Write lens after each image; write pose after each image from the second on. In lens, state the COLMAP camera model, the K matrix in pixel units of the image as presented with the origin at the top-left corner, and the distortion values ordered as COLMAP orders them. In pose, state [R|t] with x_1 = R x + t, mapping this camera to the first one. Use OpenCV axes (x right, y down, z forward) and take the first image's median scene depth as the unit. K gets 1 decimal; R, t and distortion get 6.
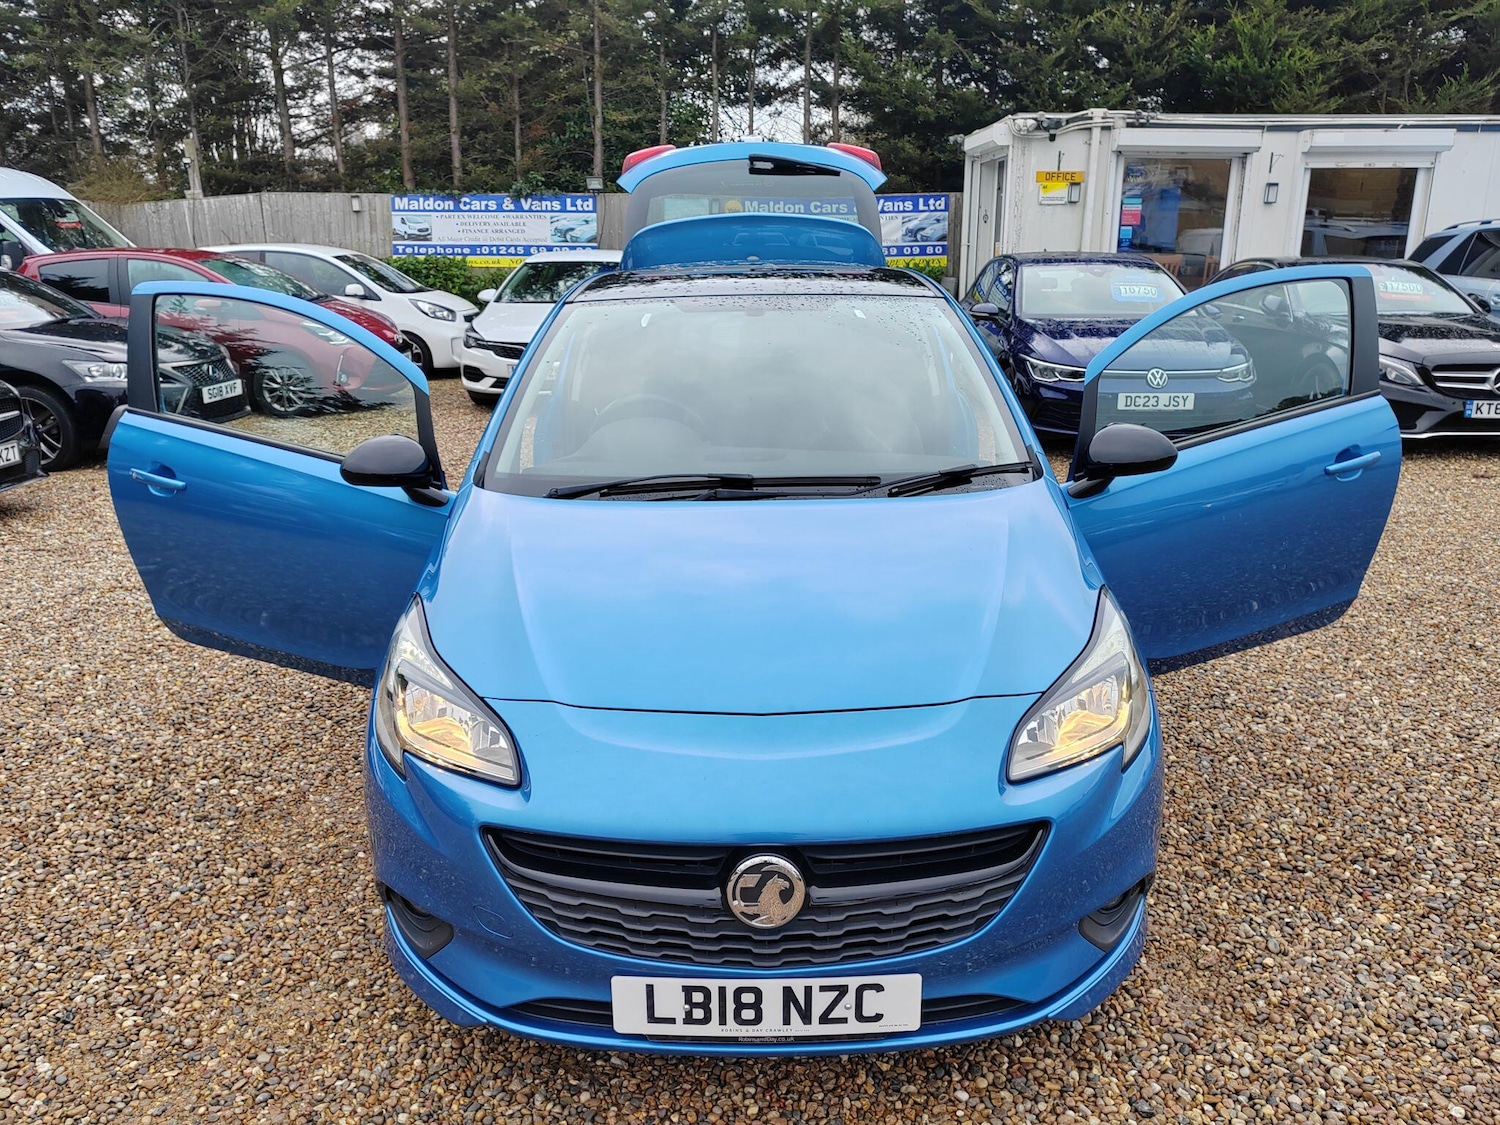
lens RADIAL K [[1157.7, 0, 748.1], [0, 1157.7, 559.0], [0, 0, 1]] dist [0.010726, 0.009697]
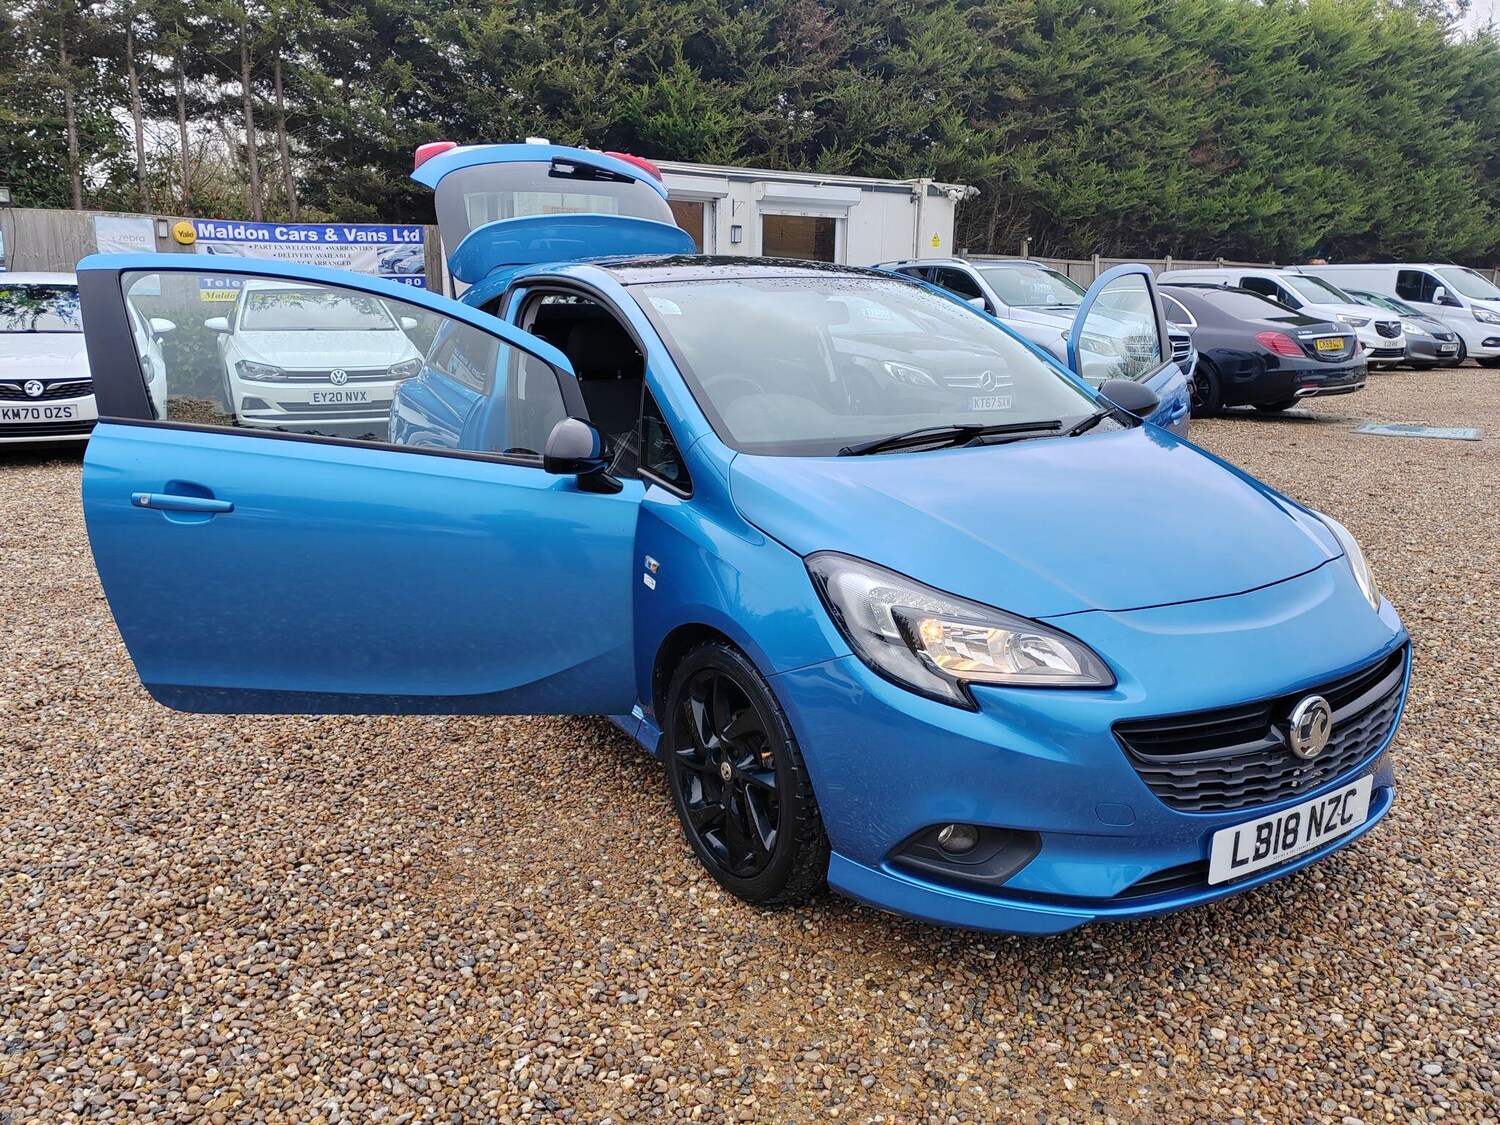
lens RADIAL K [[1157.7, 0, 748.1], [0, 1157.7, 559.0], [0, 0, 1]] dist [0.010726, 0.009697]
pose [[0.847863, -0.111571, 0.518344, -0.173156], [0.131463, 0.991320, -0.001659, 0.005974], [-0.513659, 0.069549, 0.855171, 0.040041]]
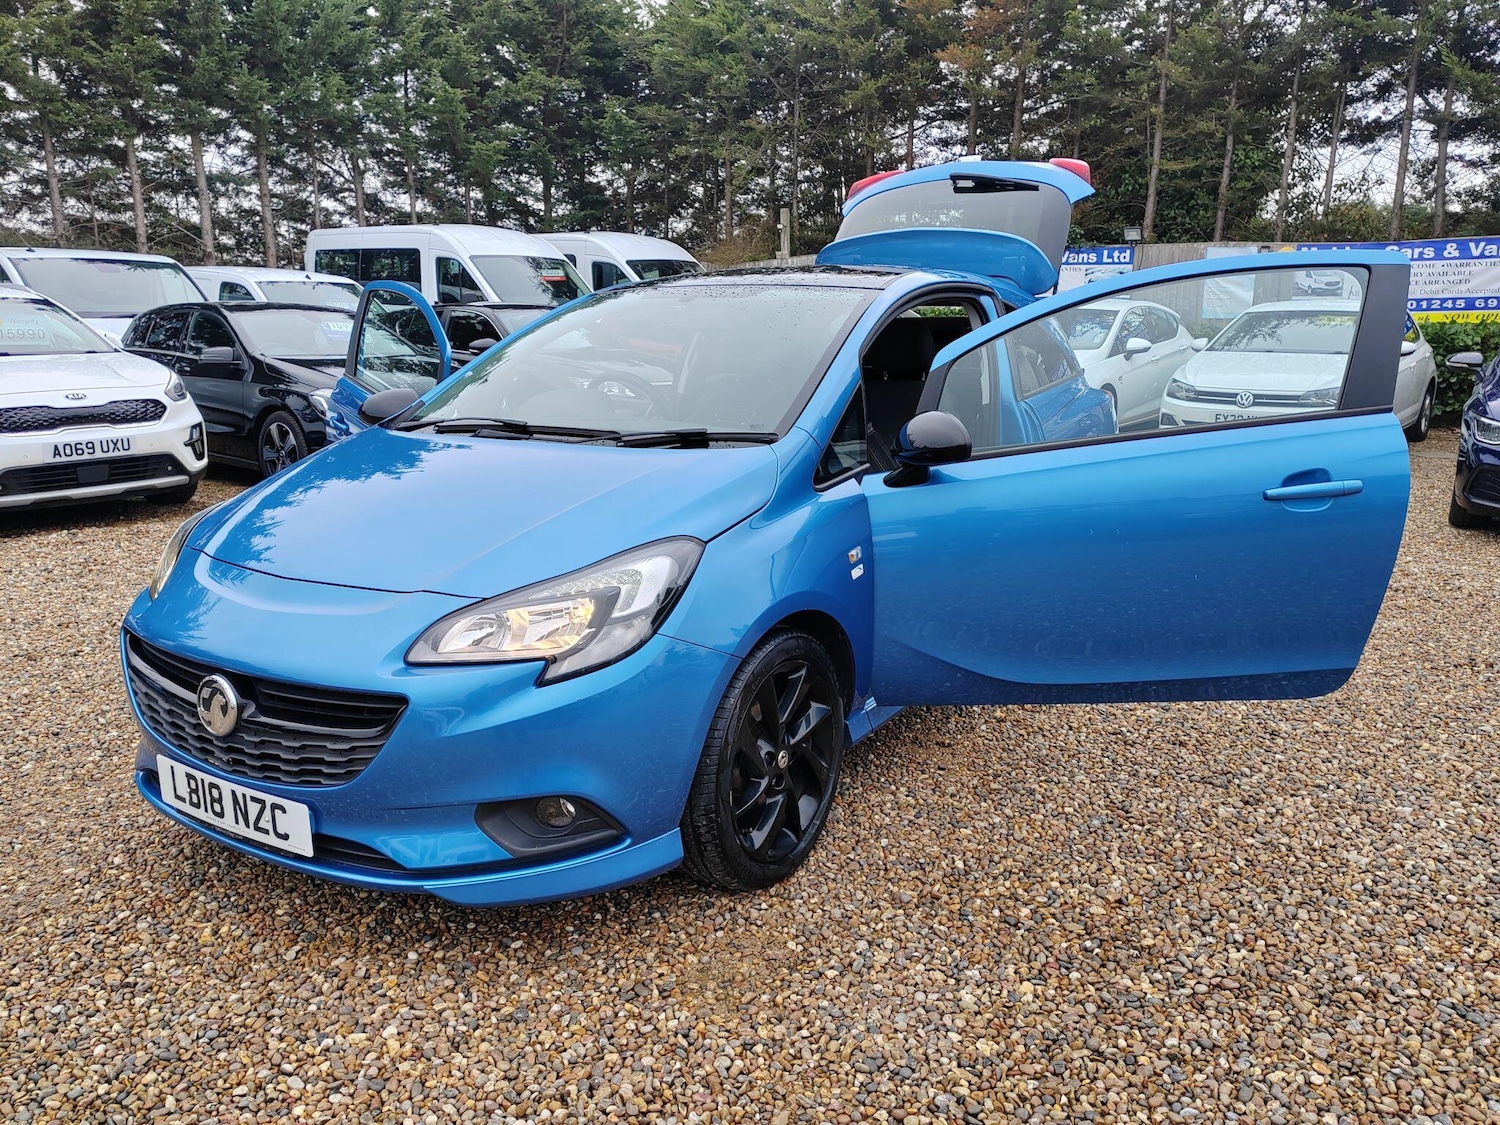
lens RADIAL K [[1157.7, 0, 748.1], [0, 1157.7, 559.0], [0, 0, 1]] dist [0.010726, 0.009697]
pose [[0.840045, 0.119278, -0.529241, 0.181435], [-0.149153, 0.988716, -0.013913, 0.009813], [0.521610, 0.090625, 0.848357, 0.034805]]
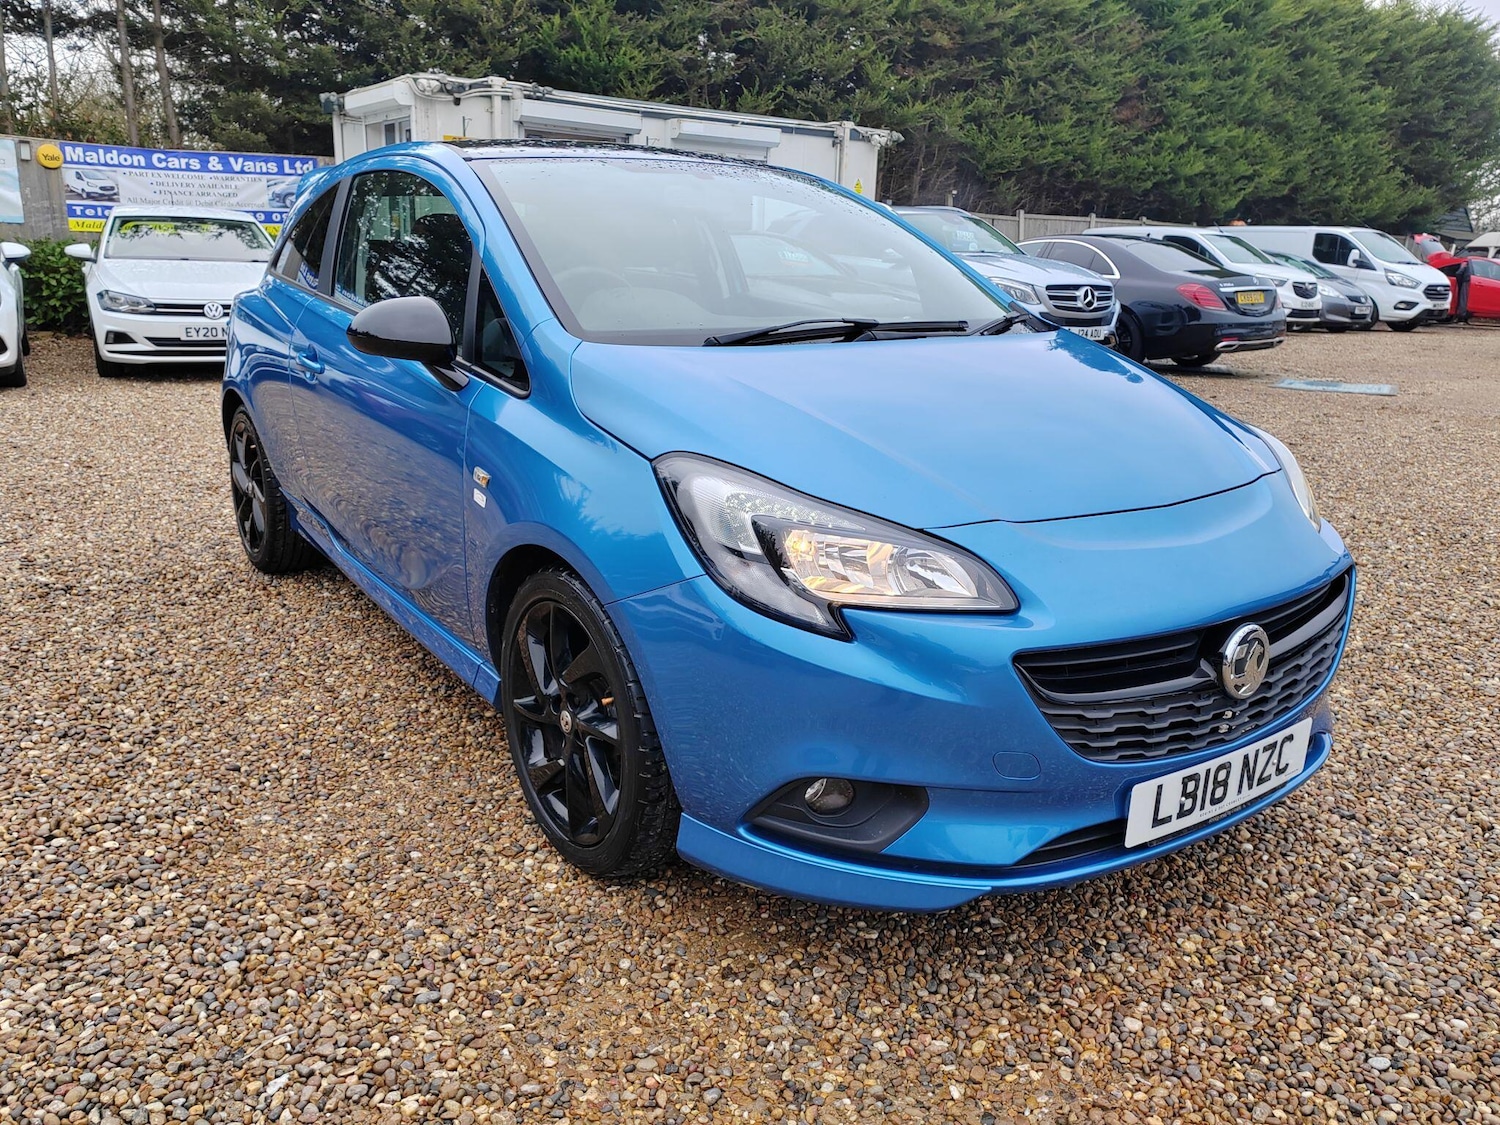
lens RADIAL K [[1157.7, 0, 748.1], [0, 1157.7, 559.0], [0, 0, 1]] dist [0.010726, 0.009697]
pose [[0.814515, -0.125567, 0.566391, -0.143950], [0.126595, 0.991238, 0.037701, 0.016381], [-0.566162, 0.040994, 0.823274, 0.064100]]
